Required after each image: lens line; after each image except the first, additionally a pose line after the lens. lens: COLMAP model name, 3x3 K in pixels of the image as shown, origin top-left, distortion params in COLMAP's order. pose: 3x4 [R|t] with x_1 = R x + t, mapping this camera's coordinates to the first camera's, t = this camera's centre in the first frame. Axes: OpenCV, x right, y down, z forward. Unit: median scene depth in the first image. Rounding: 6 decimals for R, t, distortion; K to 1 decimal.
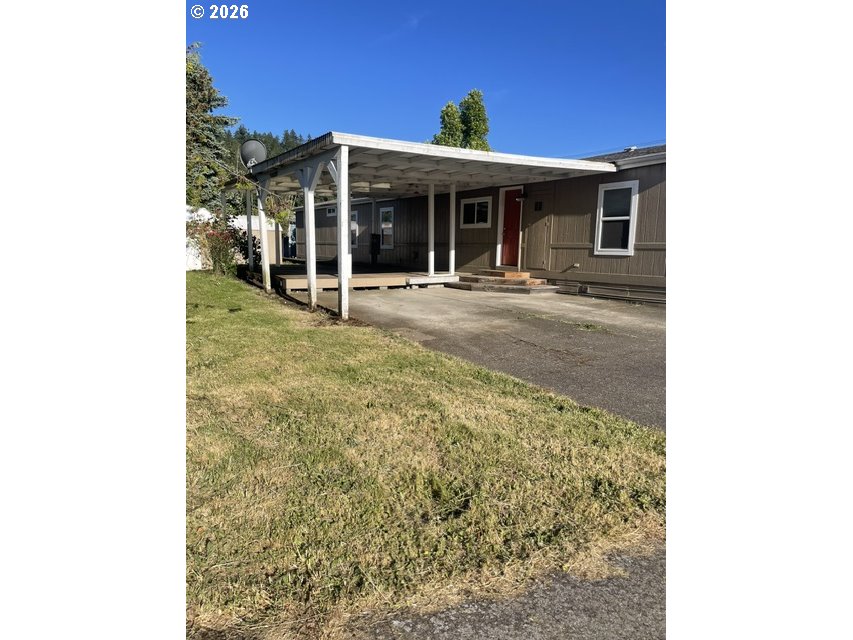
lens RADIAL K [[485.5, 0, 423.1], [0, 485.5, 321.8], [0, 0, 1]] dist [0.048264, -0.048968]
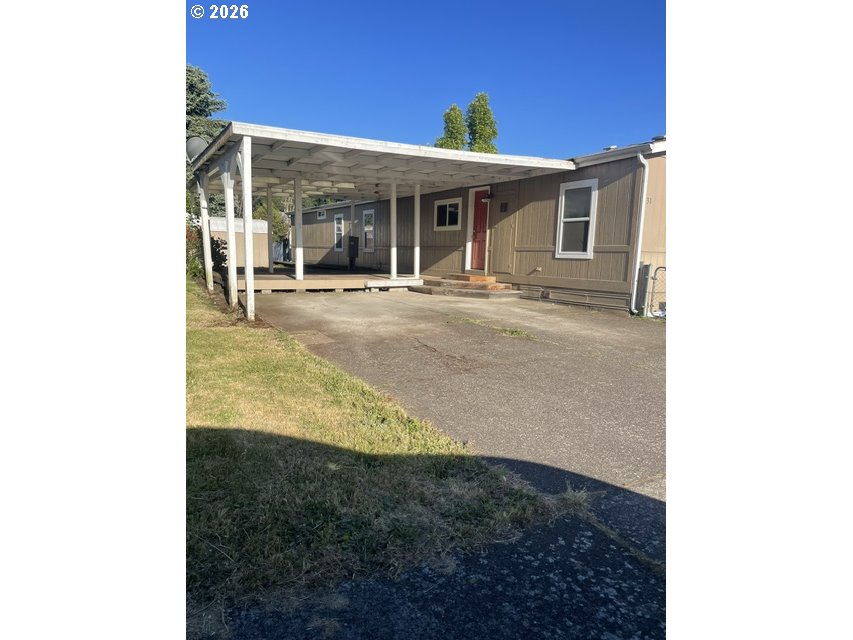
lens RADIAL K [[485.5, 0, 426.3], [0, 485.5, 325.3], [0, 0, 1]] dist [0.048264, -0.048968]
pose [[0.998405, 0.016193, -0.054089, 0.151962], [-0.016596, 0.999838, -0.007014, 0.003566], [0.053966, 0.007900, 0.998511, 0.045796]]
